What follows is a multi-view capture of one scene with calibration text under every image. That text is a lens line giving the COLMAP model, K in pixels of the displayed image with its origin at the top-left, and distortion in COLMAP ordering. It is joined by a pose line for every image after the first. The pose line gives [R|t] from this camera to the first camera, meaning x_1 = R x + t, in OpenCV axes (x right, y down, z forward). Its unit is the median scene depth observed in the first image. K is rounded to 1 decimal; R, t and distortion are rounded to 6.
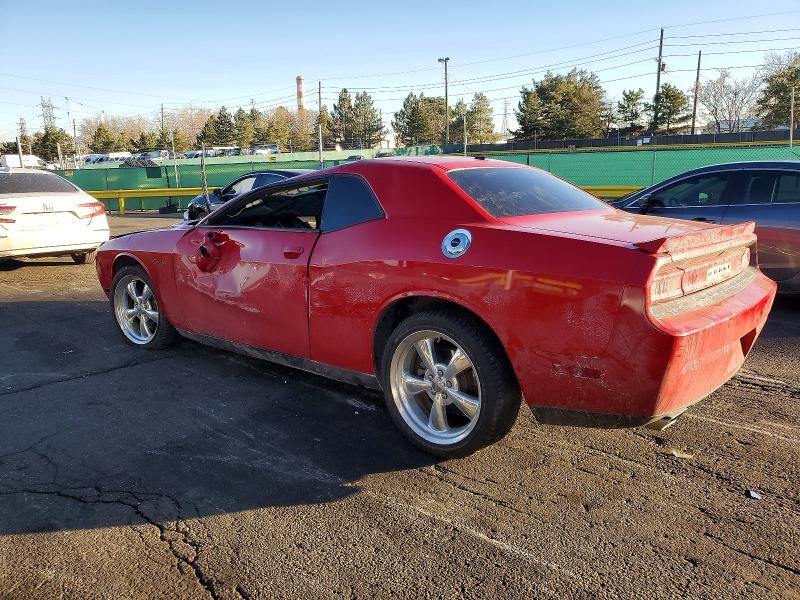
lens RADIAL K [[657.0, 0, 400.0], [0, 657.0, 300.0], [0, 0, 1]] dist [0.009085, 0.047265]
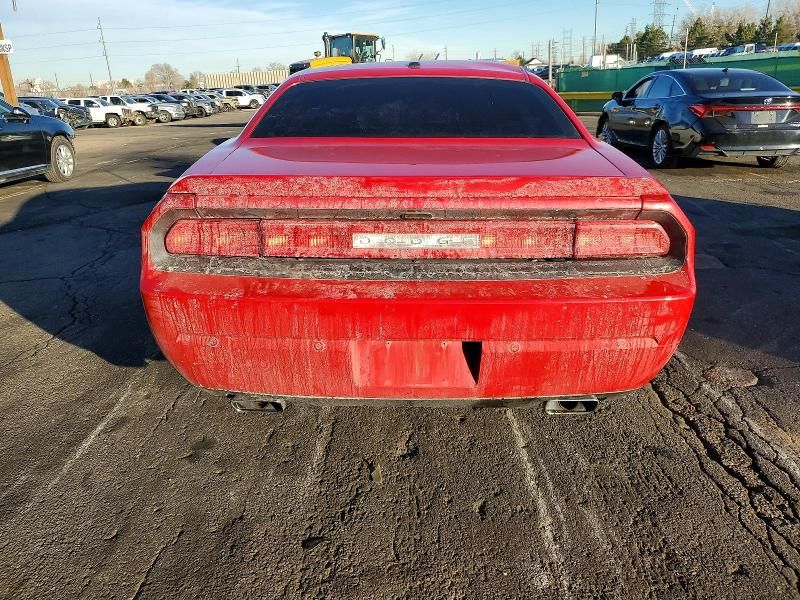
lens RADIAL K [[657.0, 0, 400.0], [0, 657.0, 300.0], [0, 0, 1]] dist [0.009085, 0.047265]
pose [[0.625304, 0.249794, -0.739323, 0.086472], [-0.142015, 0.967991, 0.206941, -0.010471], [0.767351, -0.024406, 0.640763, 0.050284]]
